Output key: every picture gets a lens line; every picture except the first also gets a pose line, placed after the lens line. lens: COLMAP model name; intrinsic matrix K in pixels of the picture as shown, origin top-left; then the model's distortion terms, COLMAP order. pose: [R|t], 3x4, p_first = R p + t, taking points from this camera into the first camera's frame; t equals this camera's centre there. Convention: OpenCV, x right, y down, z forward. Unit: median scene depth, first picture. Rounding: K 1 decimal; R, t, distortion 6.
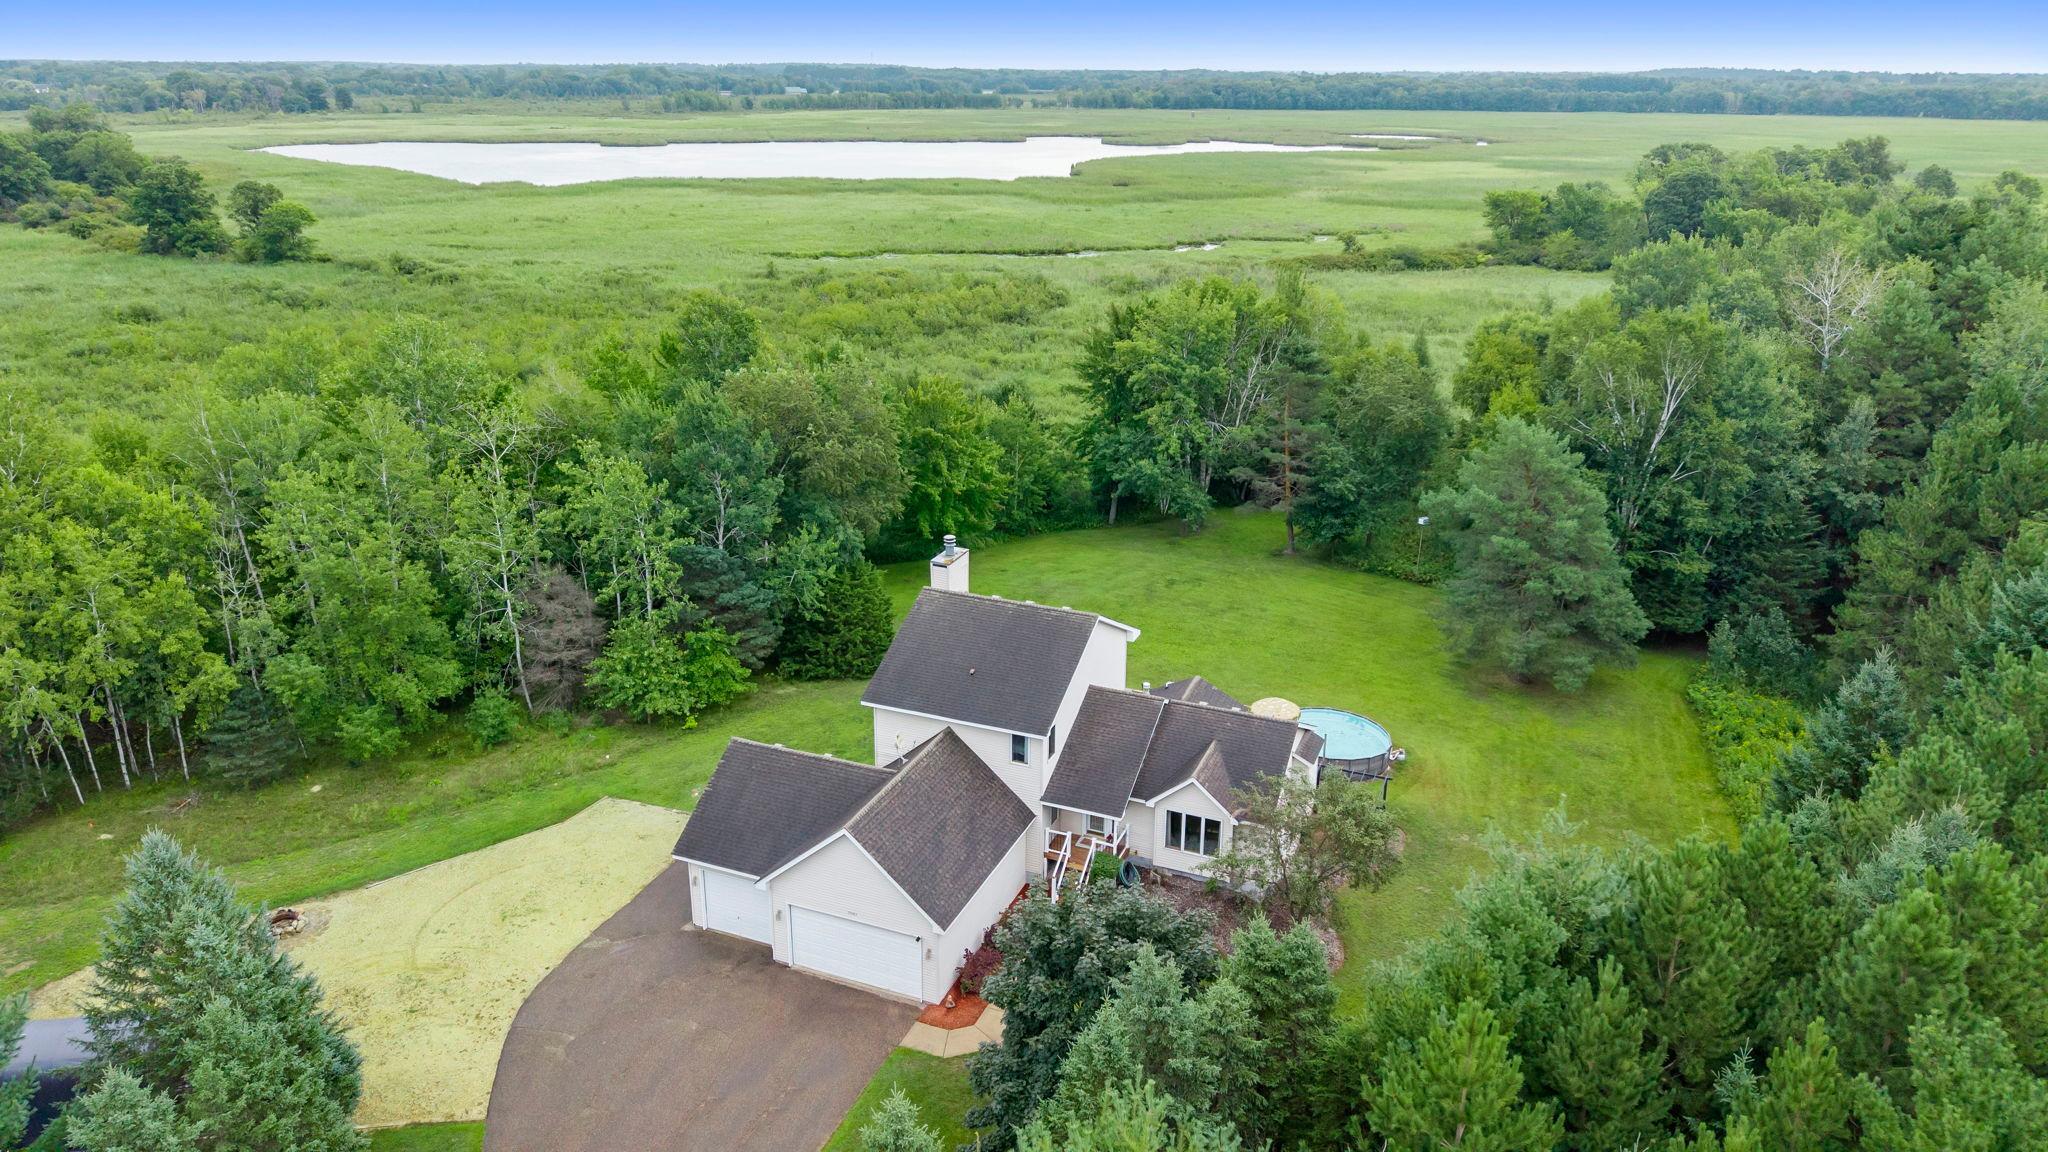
lens RADIAL K [[1370.0, 0, 1024.0], [0, 1370.0, 576.0], [0, 0, 1]] dist [0.030890, -0.030191]
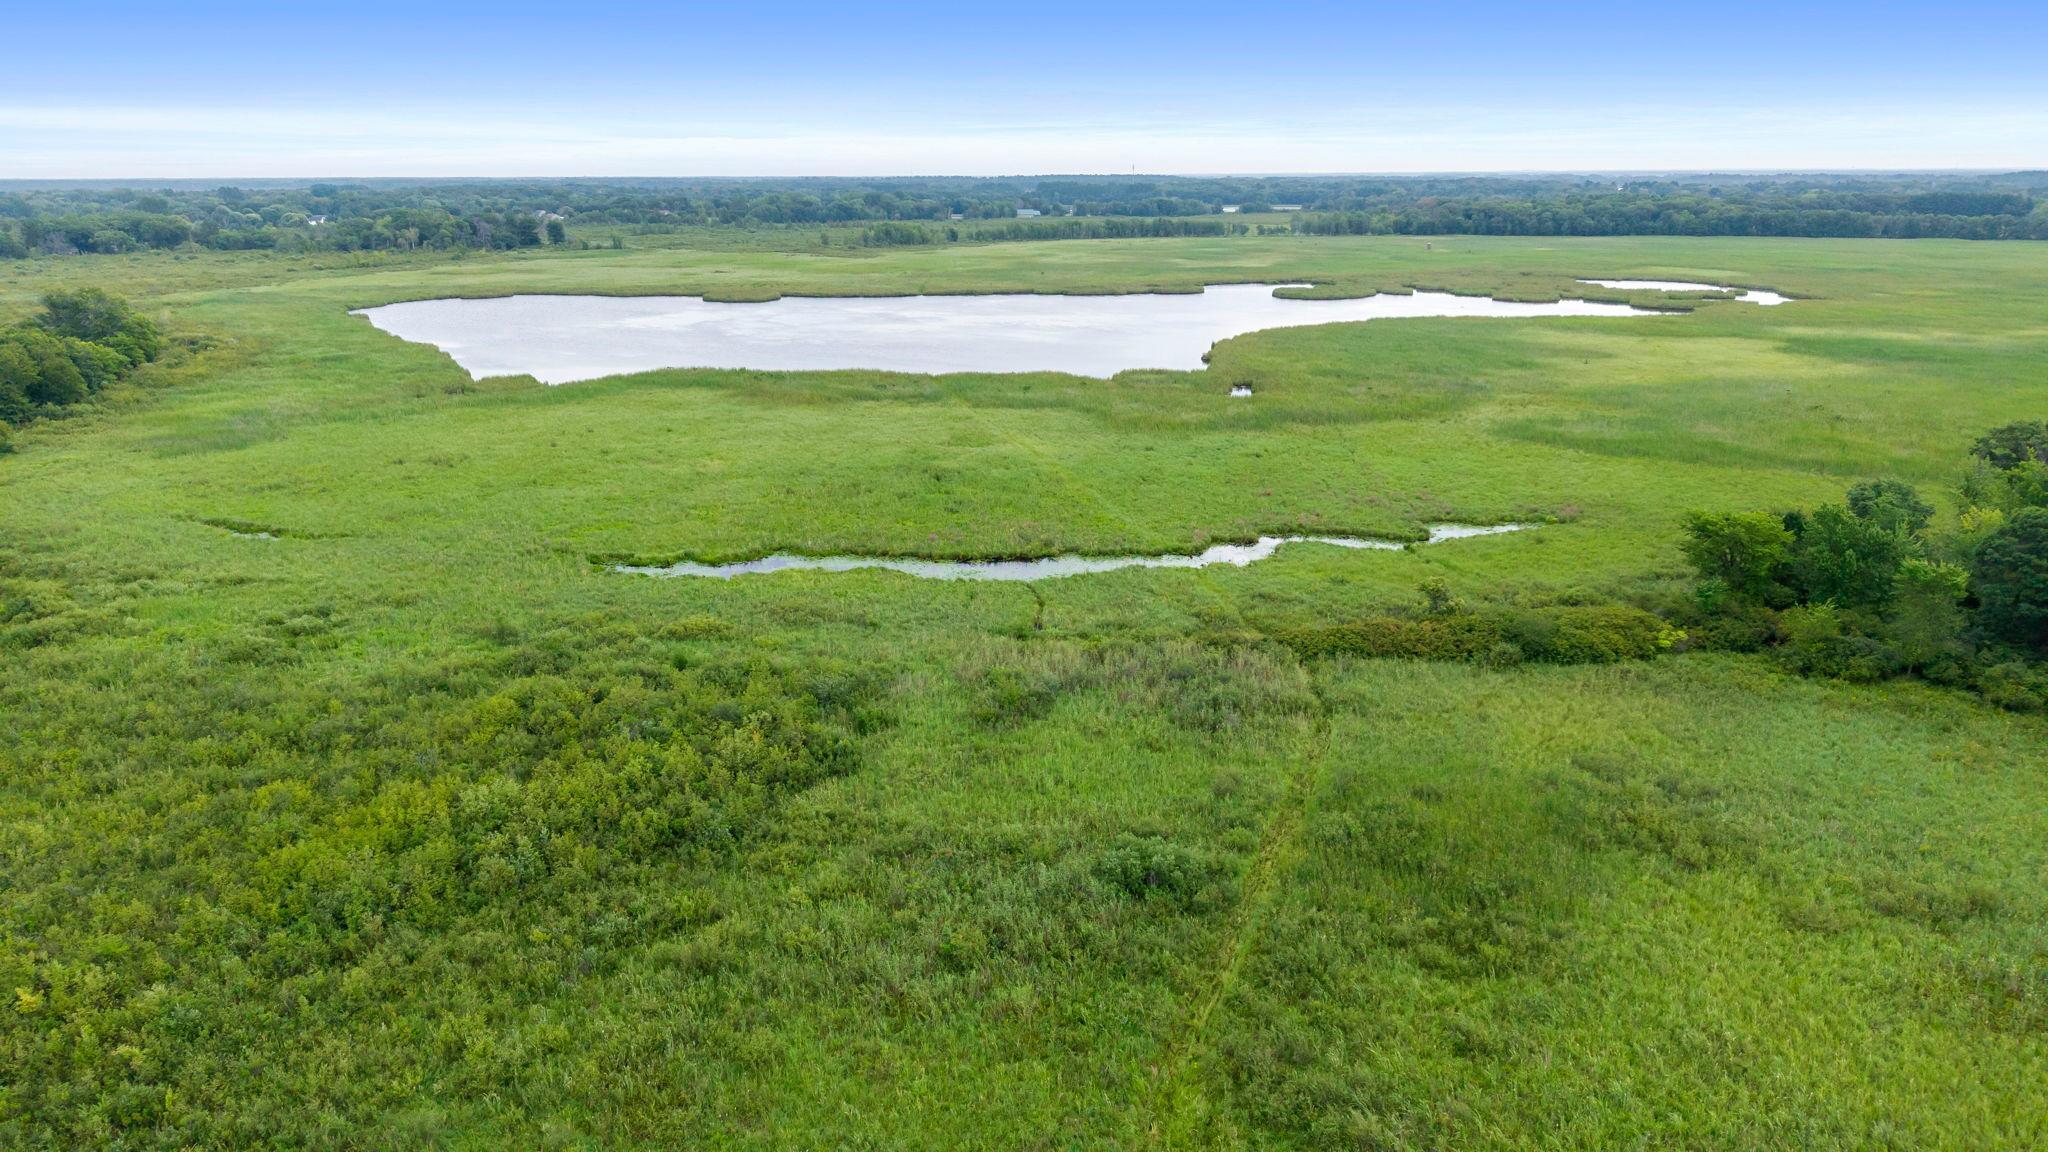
lens RADIAL K [[1370.0, 0, 1024.0], [0, 1370.0, 576.0], [0, 0, 1]] dist [0.030890, -0.030191]
pose [[0.980881, 0.044514, -0.189449, 0.401549], [-0.057314, 0.996390, -0.062629, -0.476638], [0.185978, 0.072290, 0.979891, 0.852000]]
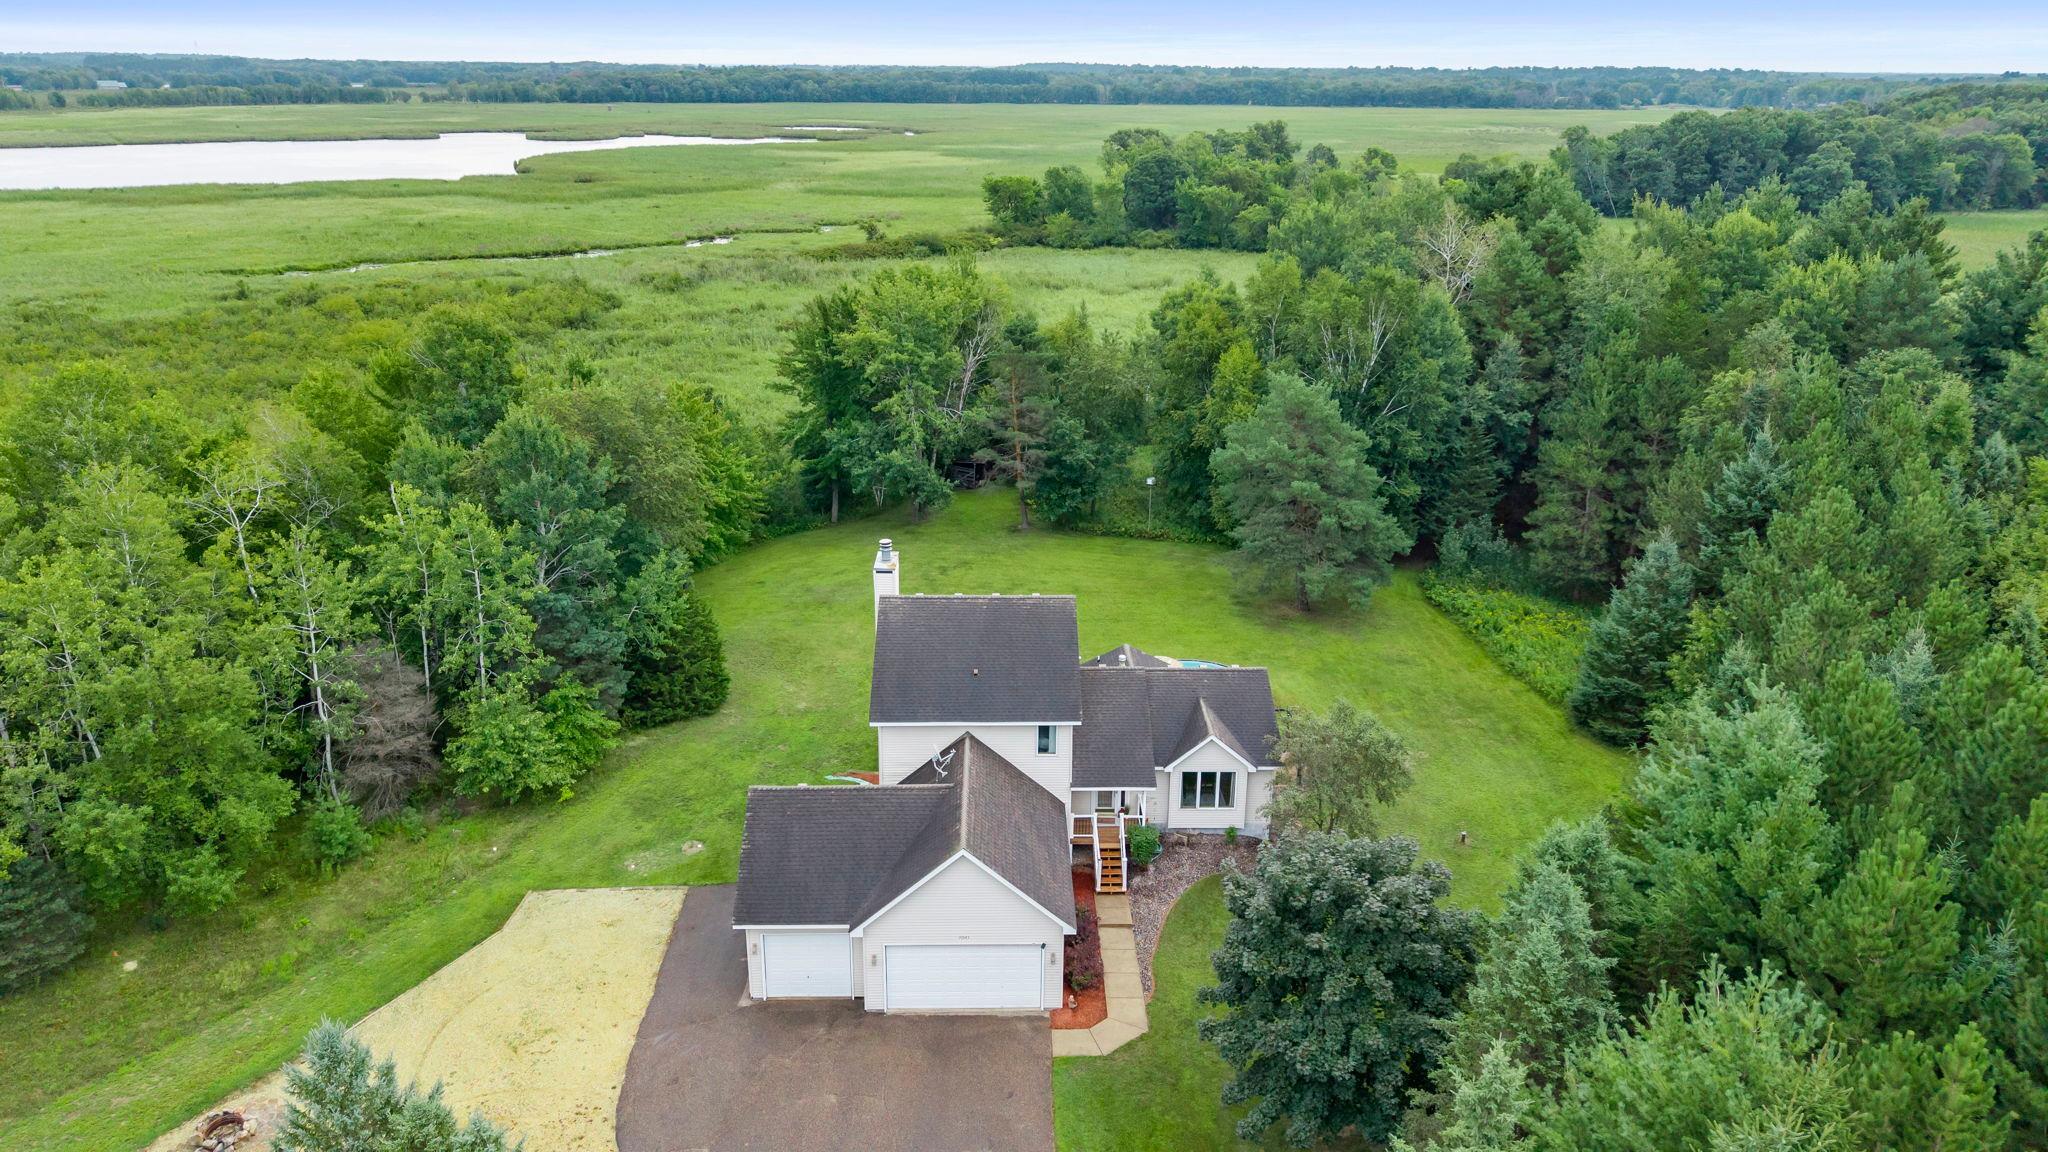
lens RADIAL K [[1370.0, 0, 1024.0], [0, 1370.0, 576.0], [0, 0, 1]] dist [0.030890, -0.030191]
pose [[0.915769, -0.139764, 0.376607, -0.186192], [0.138153, 0.989912, 0.031432, -0.011976], [-0.377201, 0.023244, 0.925840, 0.044537]]
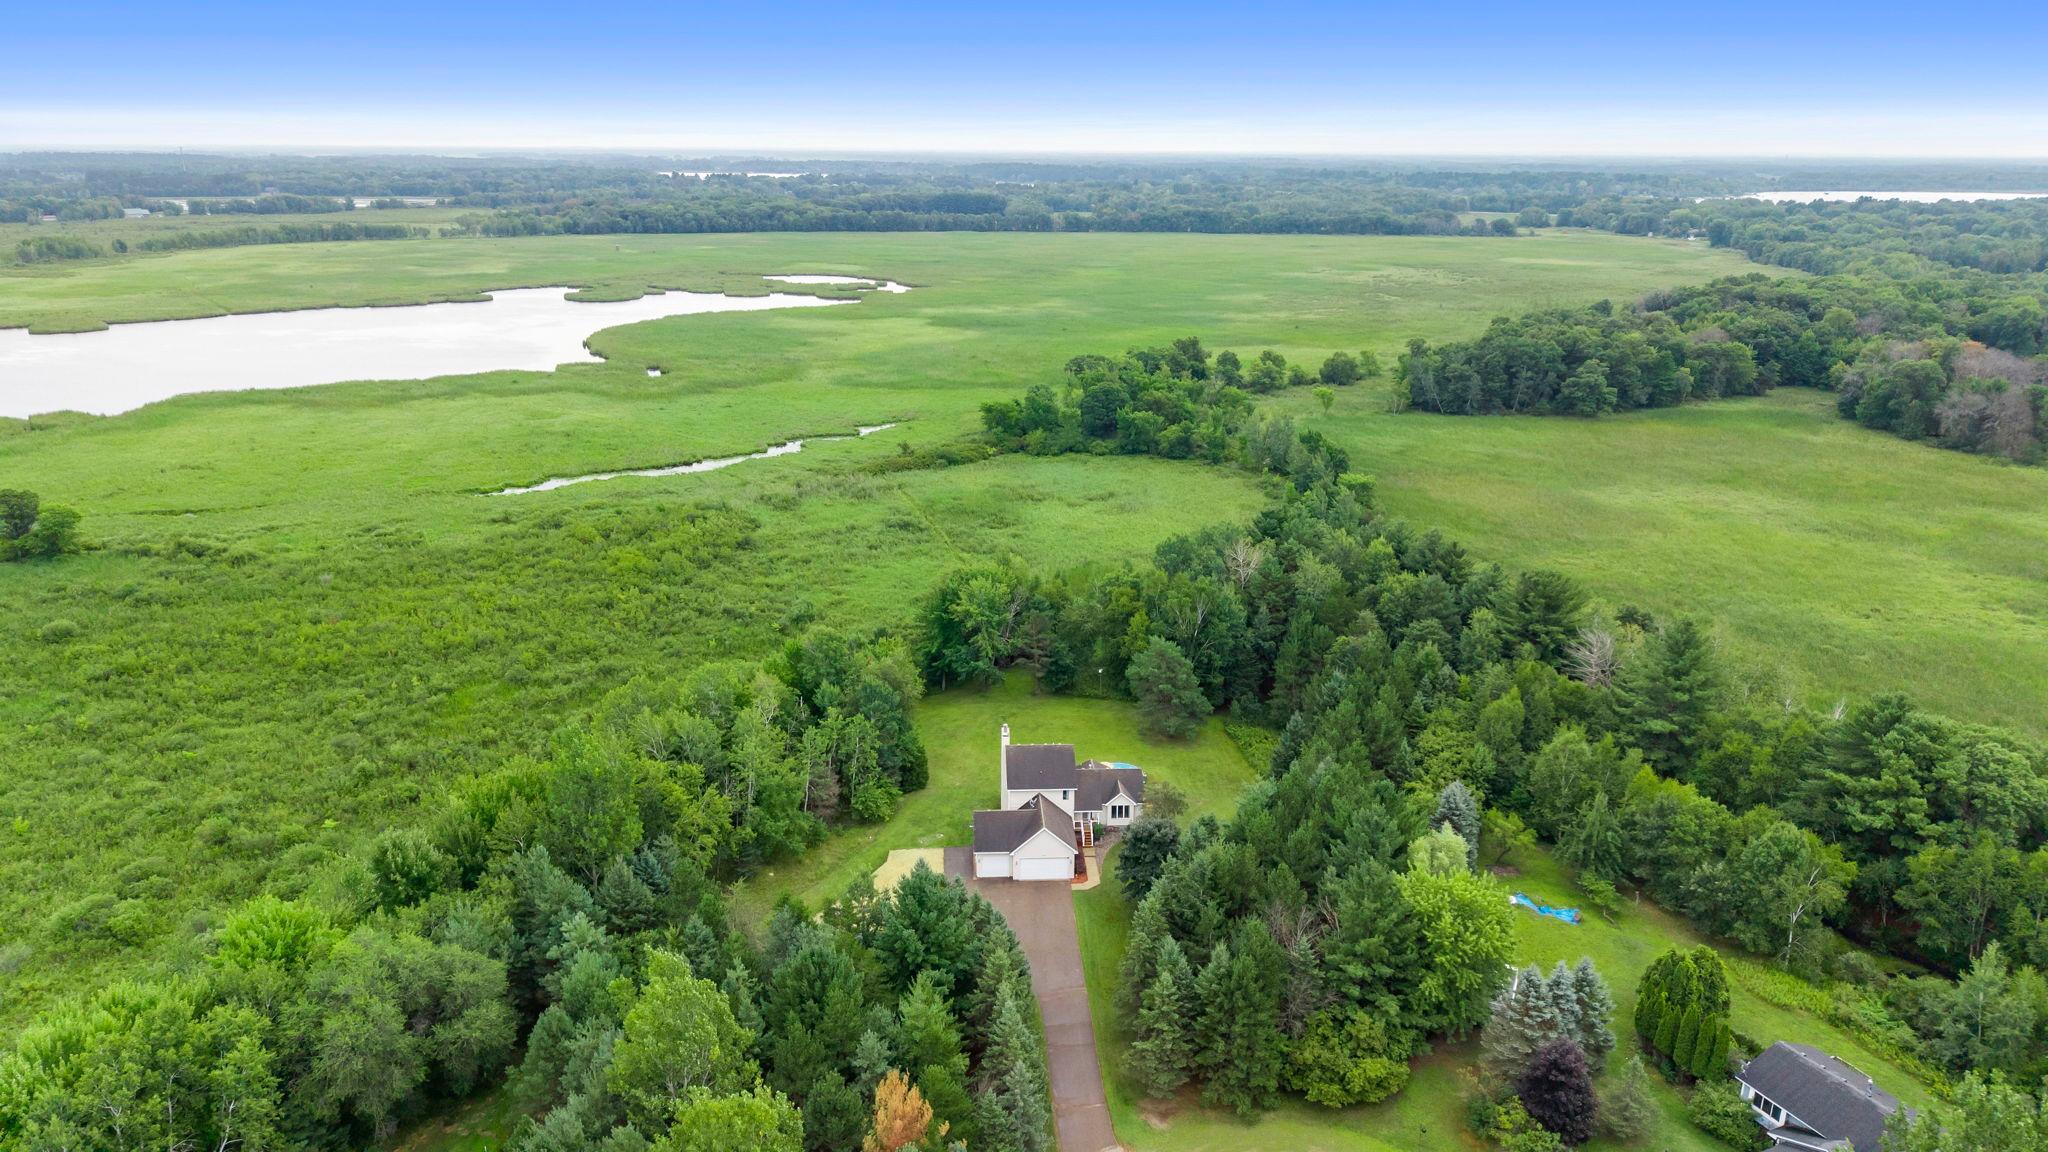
lens RADIAL K [[1355.5, 0, 1024.0], [0, 1355.5, 576.0], [0, 0, 1]] dist [0.127529, -0.182901]
pose [[0.901792, -0.130591, 0.411967, -0.617586], [0.150154, 0.988544, -0.015324, -0.155306], [-0.405246, 0.075678, 0.911070, -0.841366]]
